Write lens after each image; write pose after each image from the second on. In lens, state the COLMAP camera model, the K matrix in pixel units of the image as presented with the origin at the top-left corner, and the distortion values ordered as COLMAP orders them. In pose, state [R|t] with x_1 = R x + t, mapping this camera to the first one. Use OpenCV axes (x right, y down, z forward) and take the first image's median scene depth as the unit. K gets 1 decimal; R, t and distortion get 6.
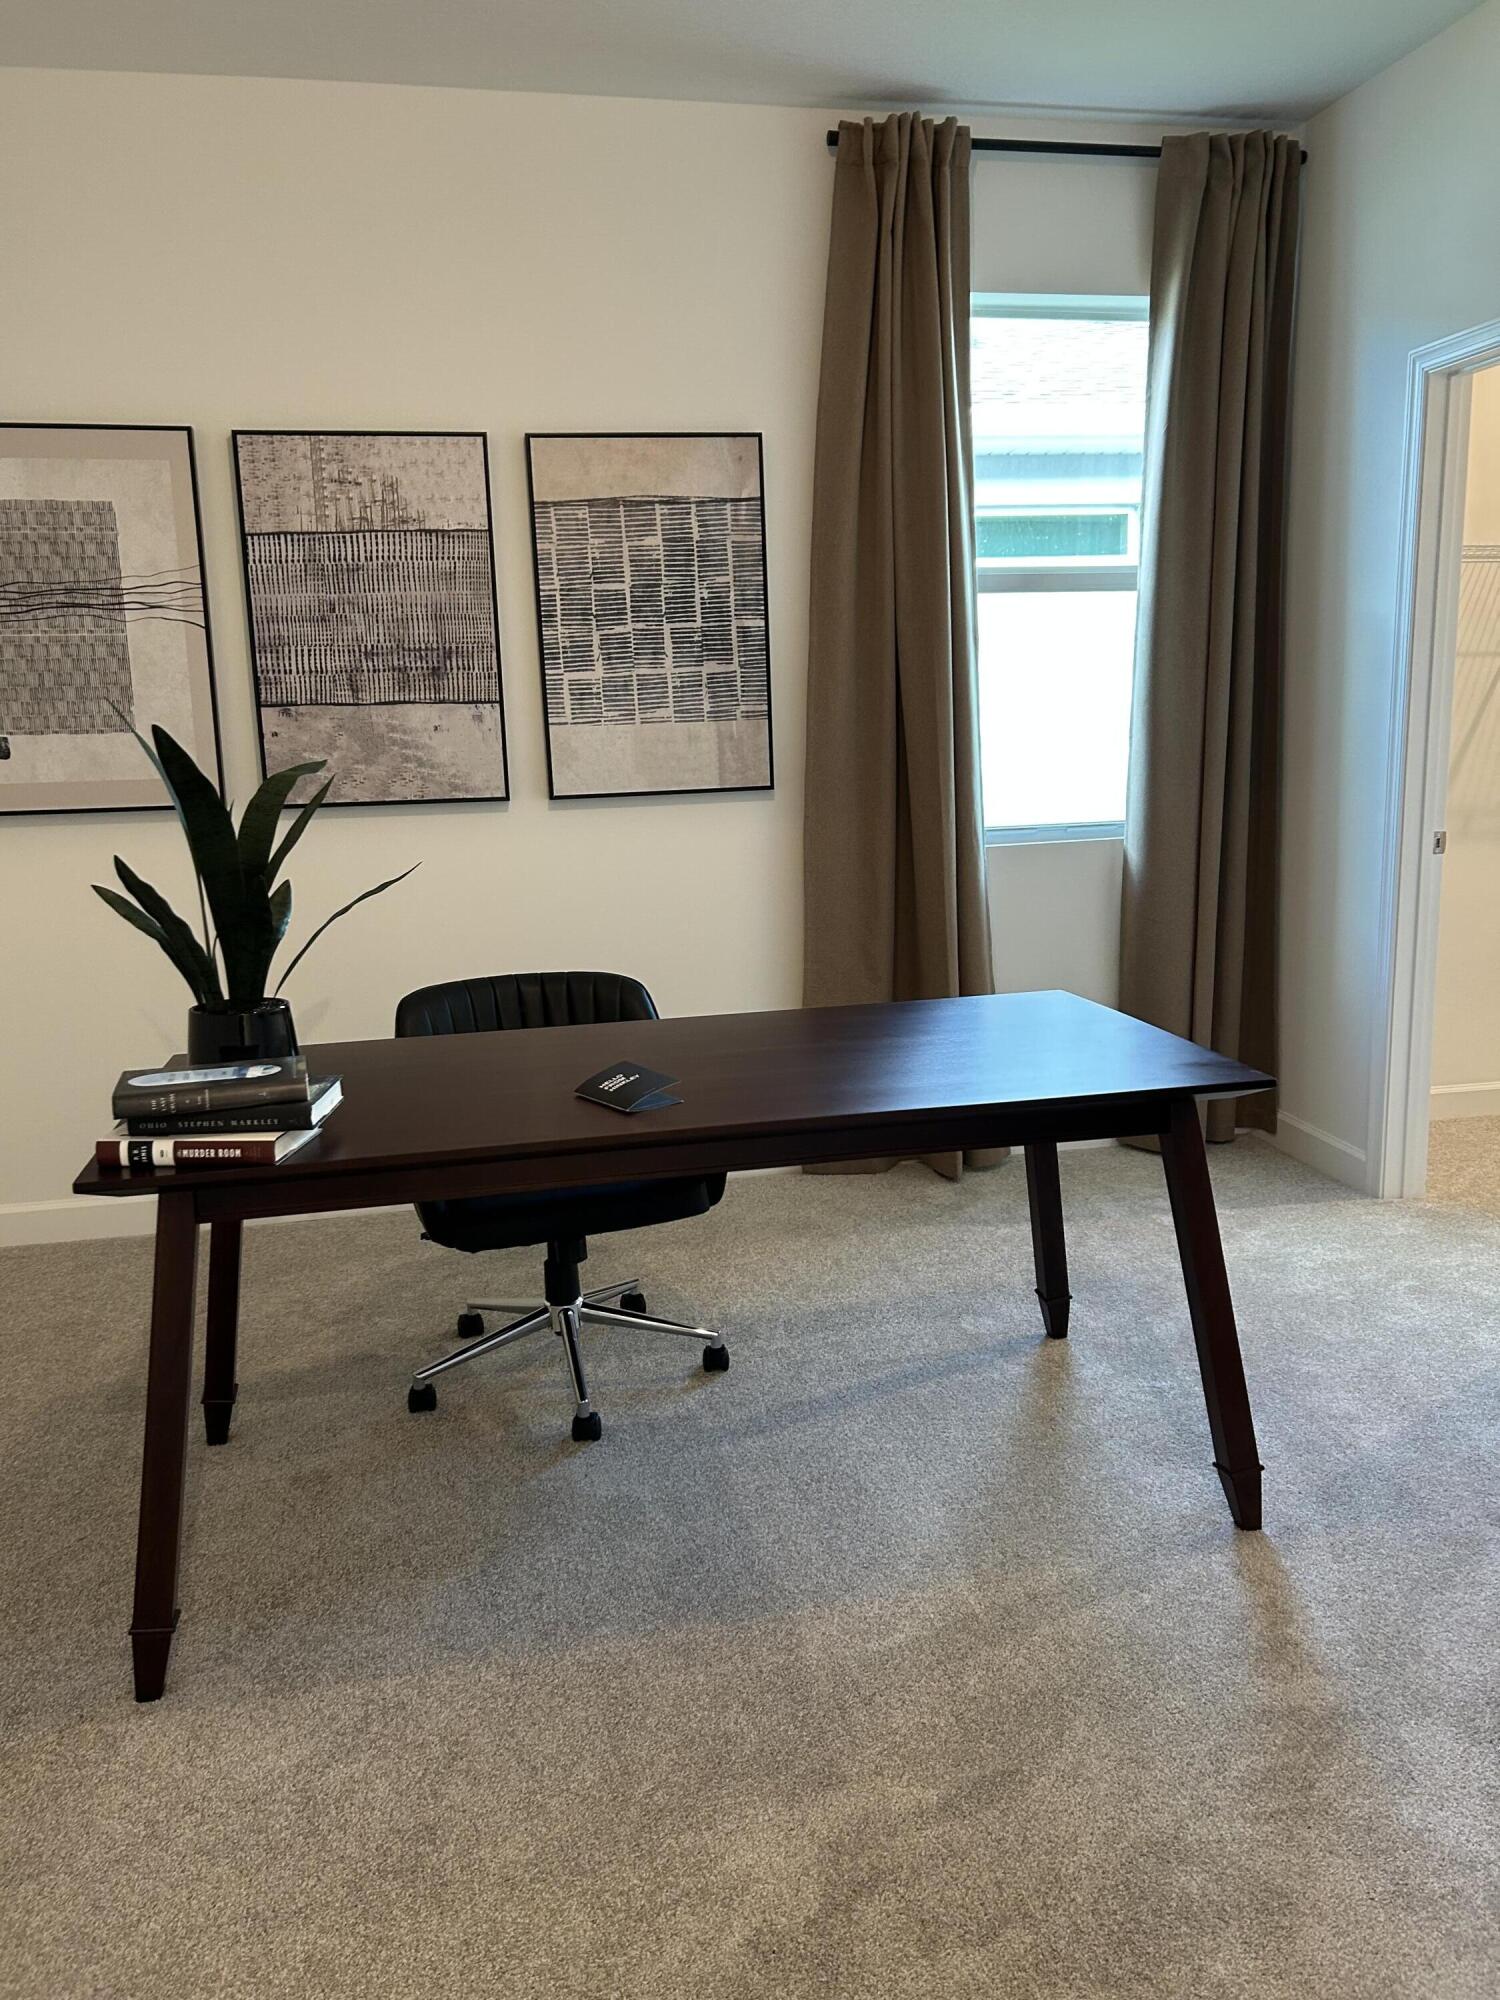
lens RADIAL K [[1502.1, 0, 750.0], [0, 1502.1, 1000.0], [0, 0, 1]] dist [0.036014, -0.073590]
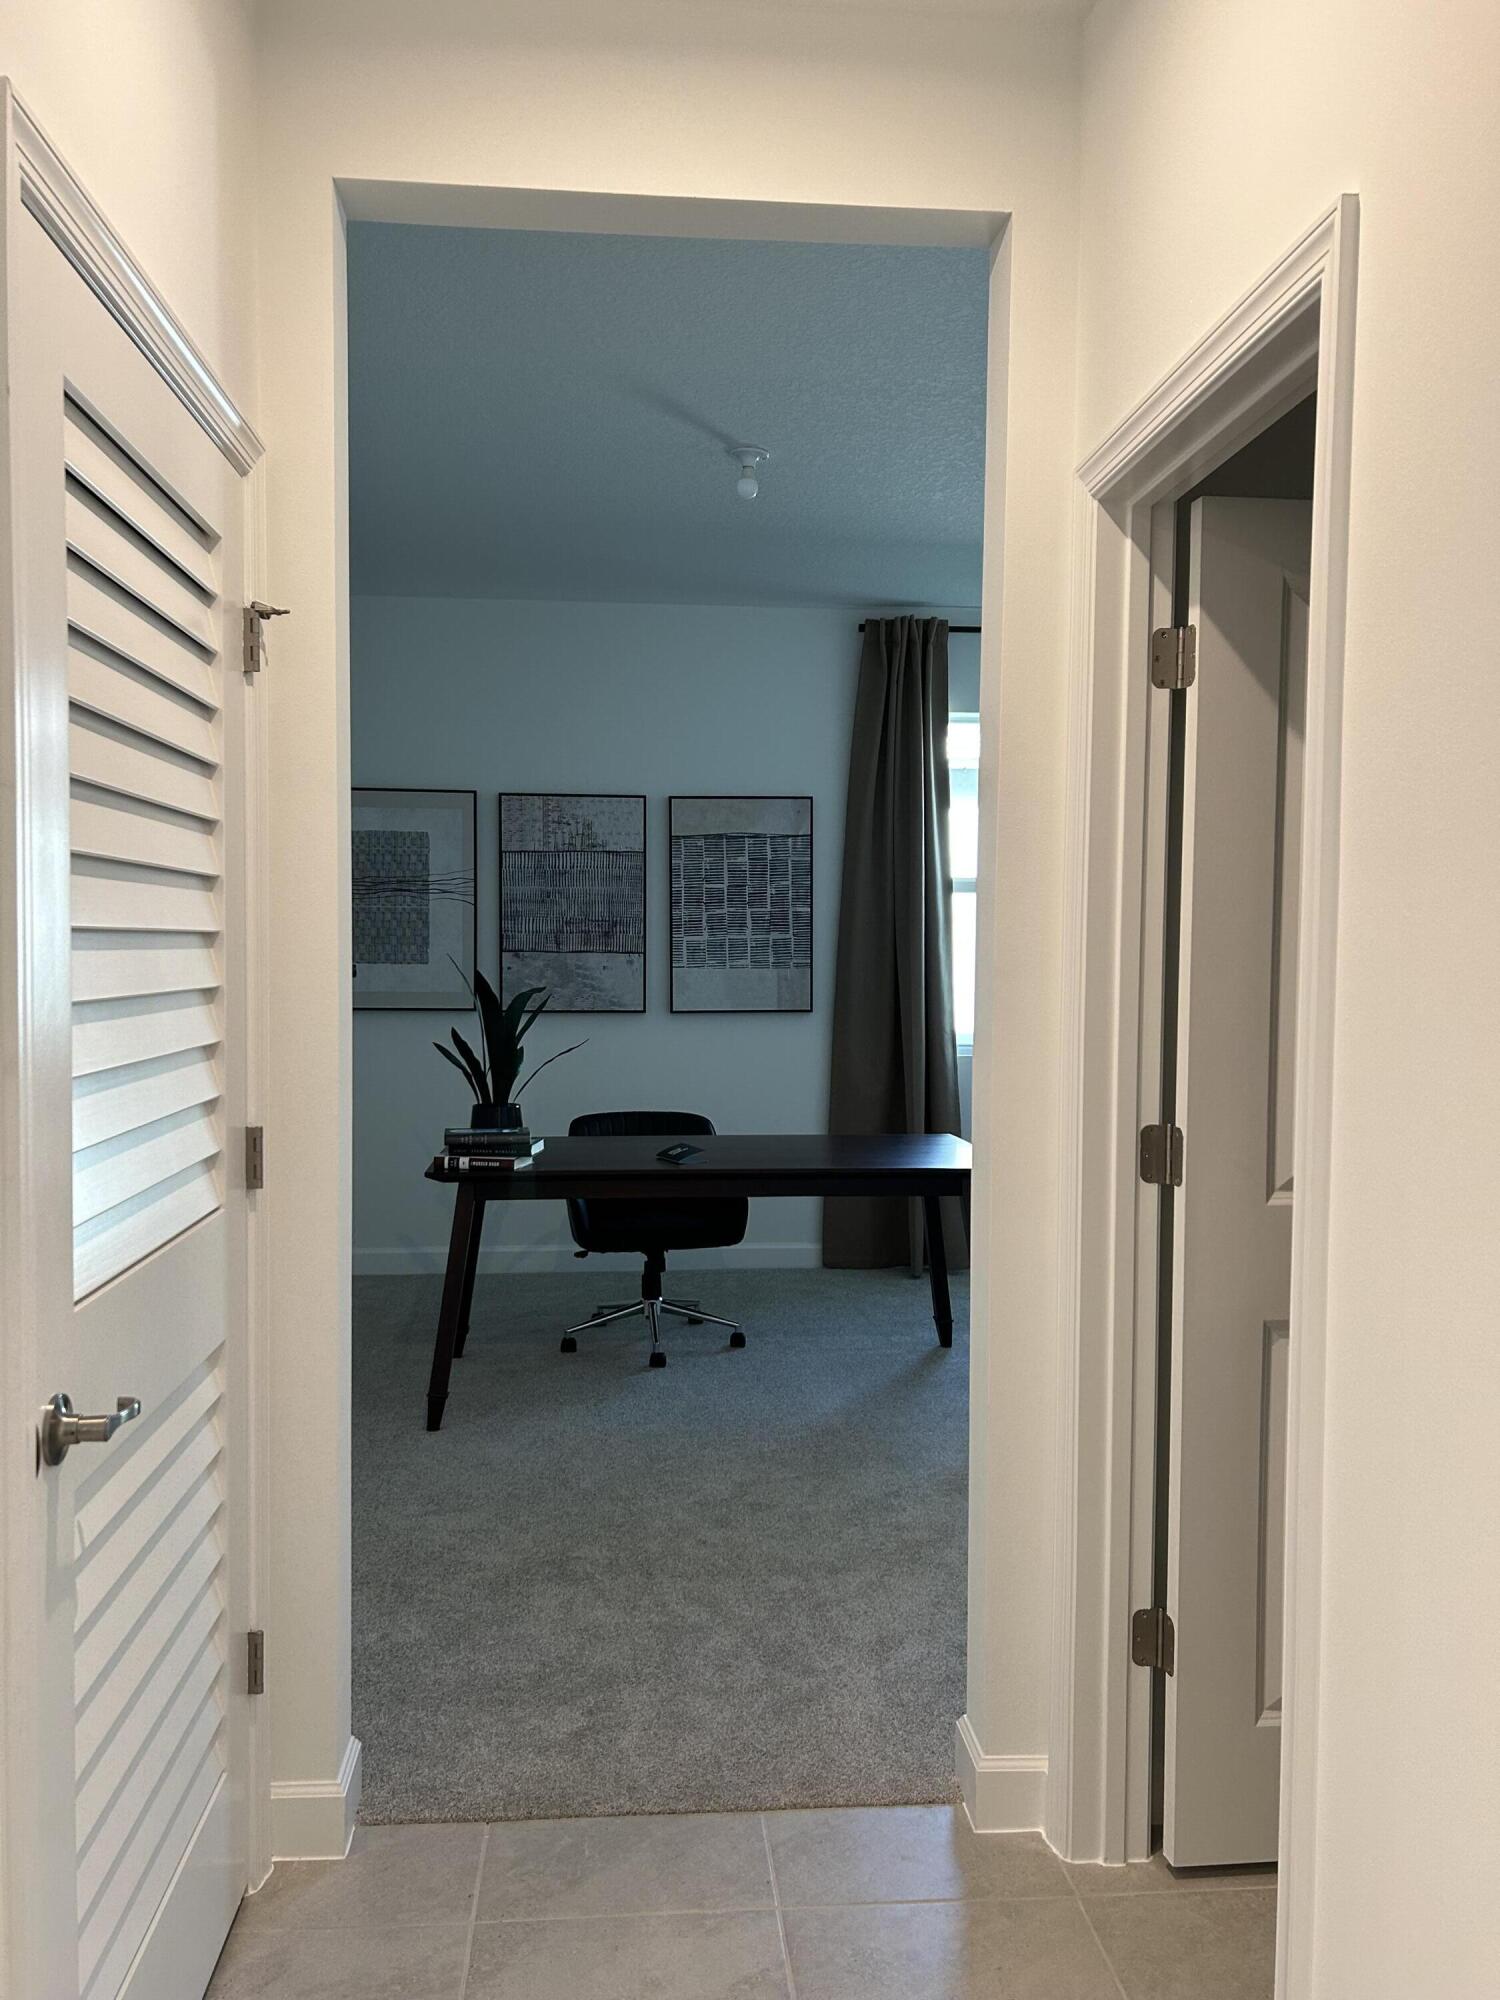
lens RADIAL K [[1502.1, 0, 750.0], [0, 1502.1, 1000.0], [0, 0, 1]] dist [0.036014, -0.073590]
pose [[0.992894, 0.037886, -0.112808, 0.137659], [-0.053971, 0.988230, -0.143138, 0.081949], [0.106057, 0.148209, 0.983253, -0.599445]]
